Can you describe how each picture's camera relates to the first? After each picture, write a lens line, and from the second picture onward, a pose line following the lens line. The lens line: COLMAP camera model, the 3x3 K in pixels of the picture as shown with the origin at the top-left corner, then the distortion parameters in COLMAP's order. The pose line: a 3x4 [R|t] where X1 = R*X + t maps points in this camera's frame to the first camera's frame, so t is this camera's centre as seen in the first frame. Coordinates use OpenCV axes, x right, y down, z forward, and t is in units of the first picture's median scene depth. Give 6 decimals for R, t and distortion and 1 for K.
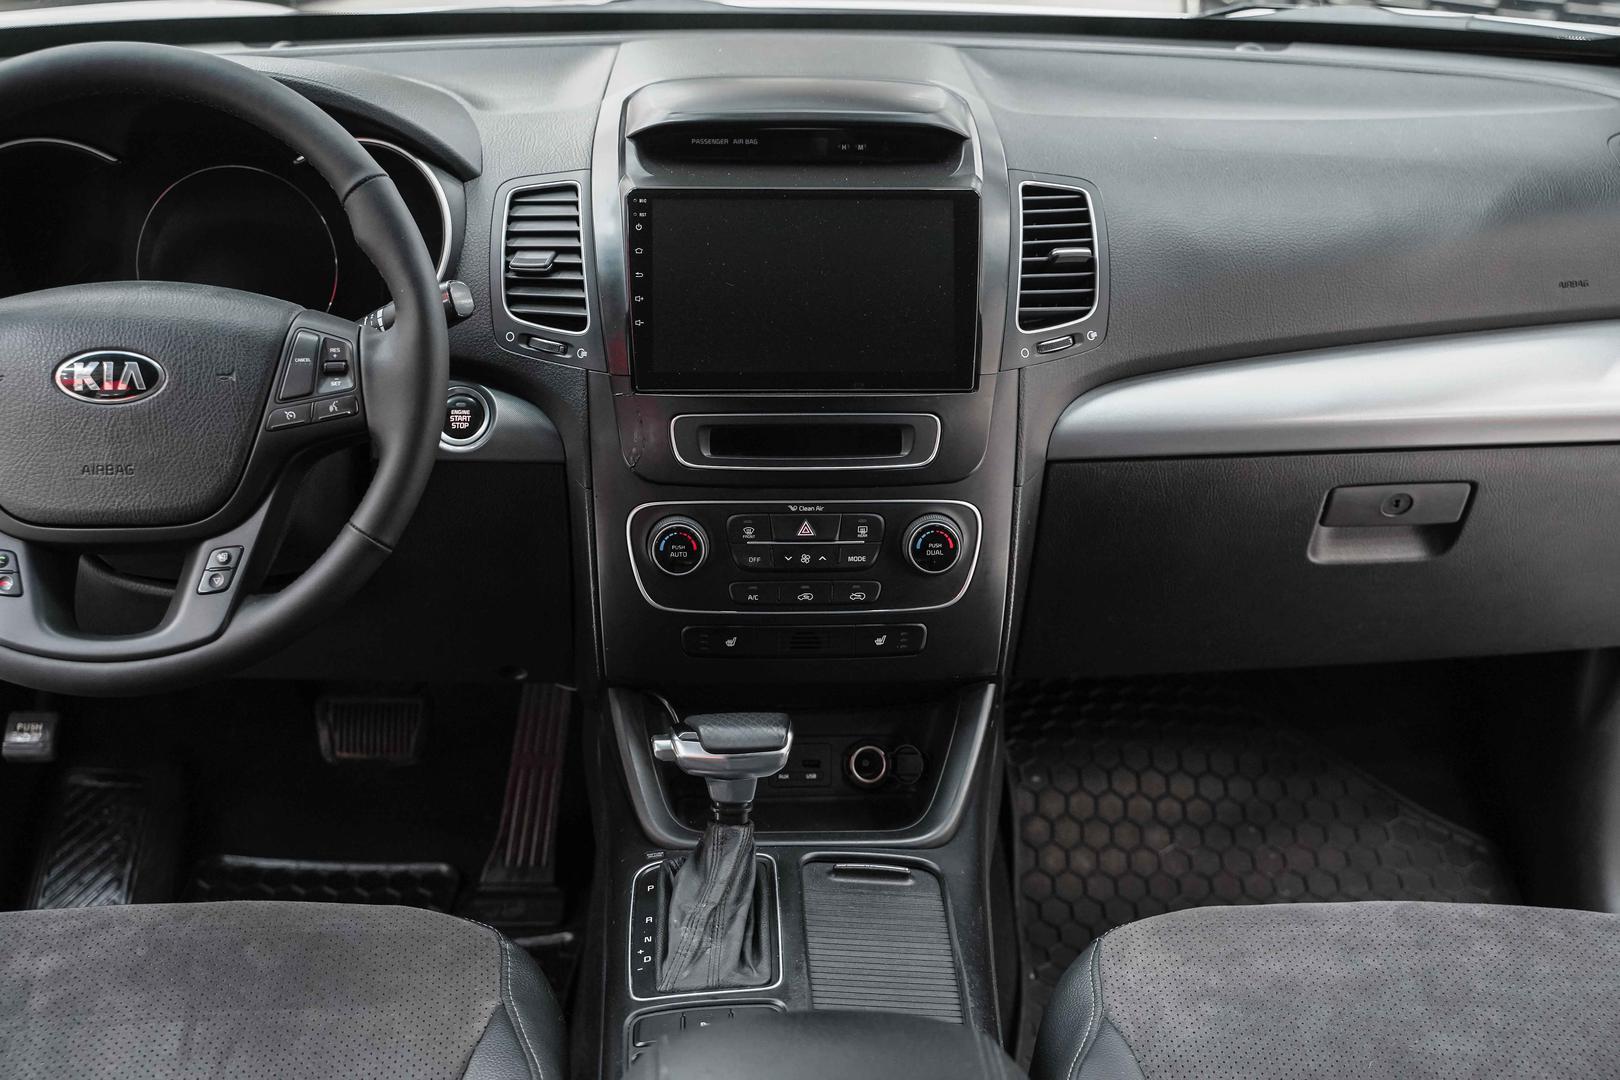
lens RADIAL K [[1806.2, 0, 810.0], [0, 1806.2, 540.0], [0, 0, 1]] dist [0.008254, -0.023402]
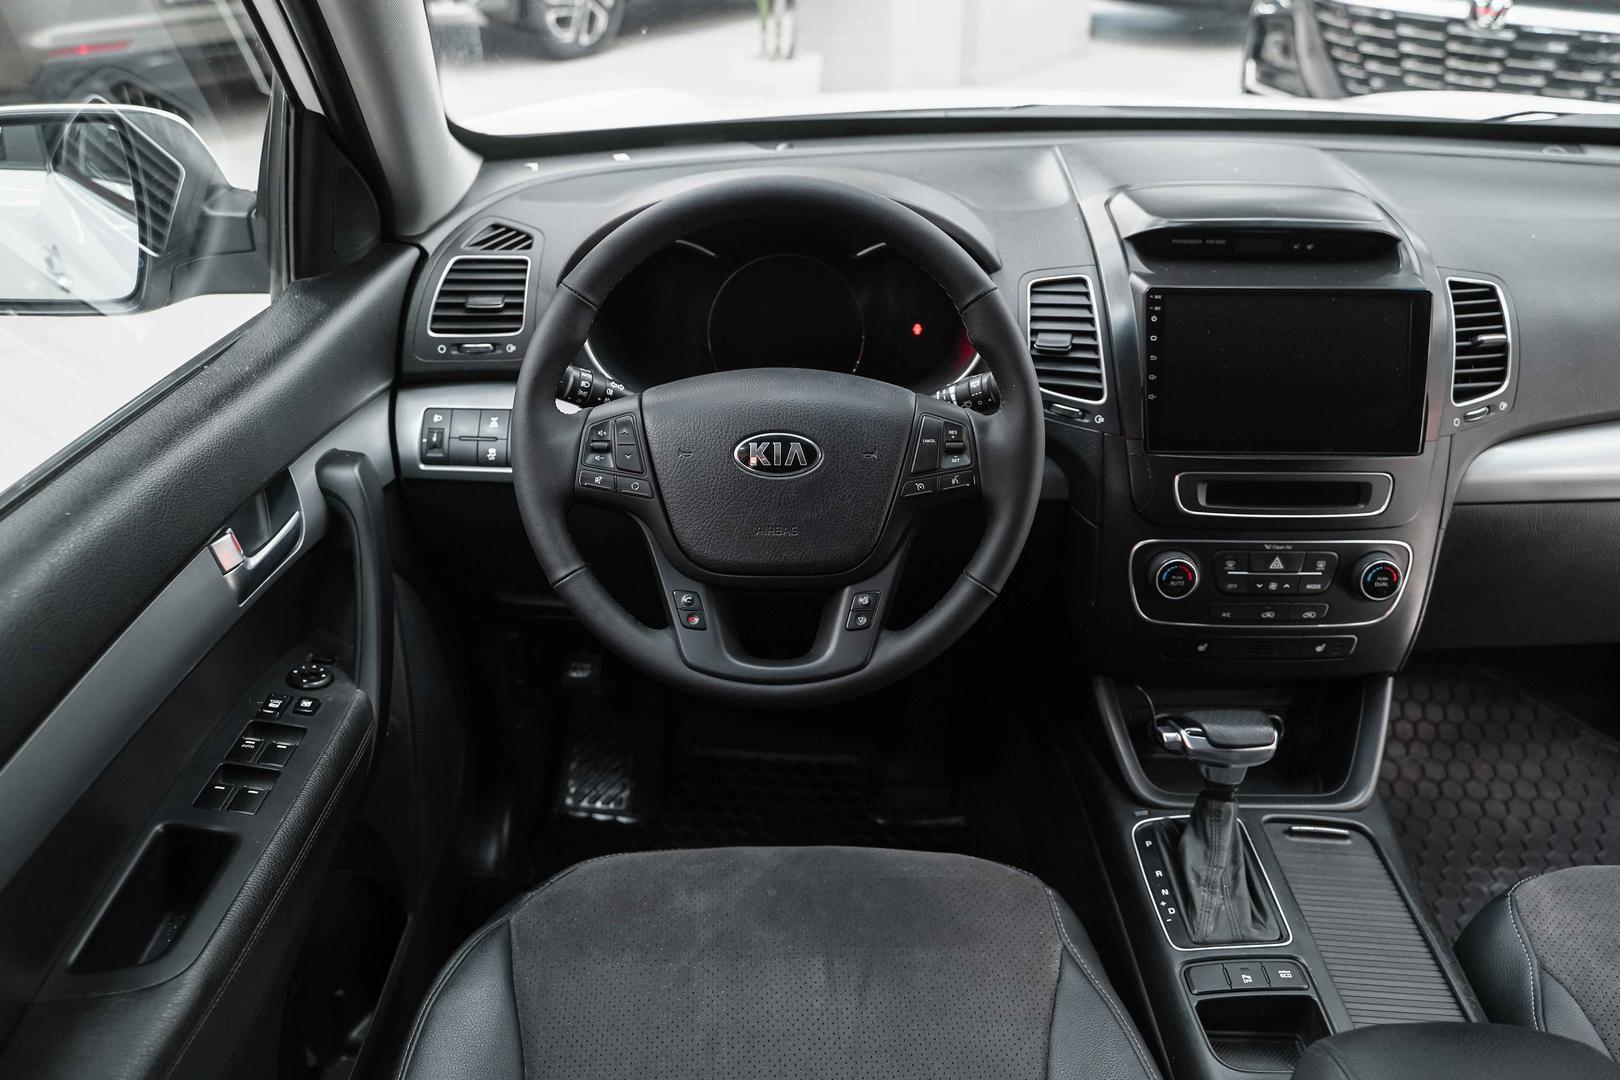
lens RADIAL K [[1235.2, 0, 812.4], [0, 1235.2, 529.2], [0, 0, 1]] dist [-0.011577, 0.015470]
pose [[0.999008, 0.016546, -0.041346, -0.285547], [-0.012996, 0.996322, 0.084697, -0.096672], [0.042595, -0.084076, 0.995549, 0.137860]]
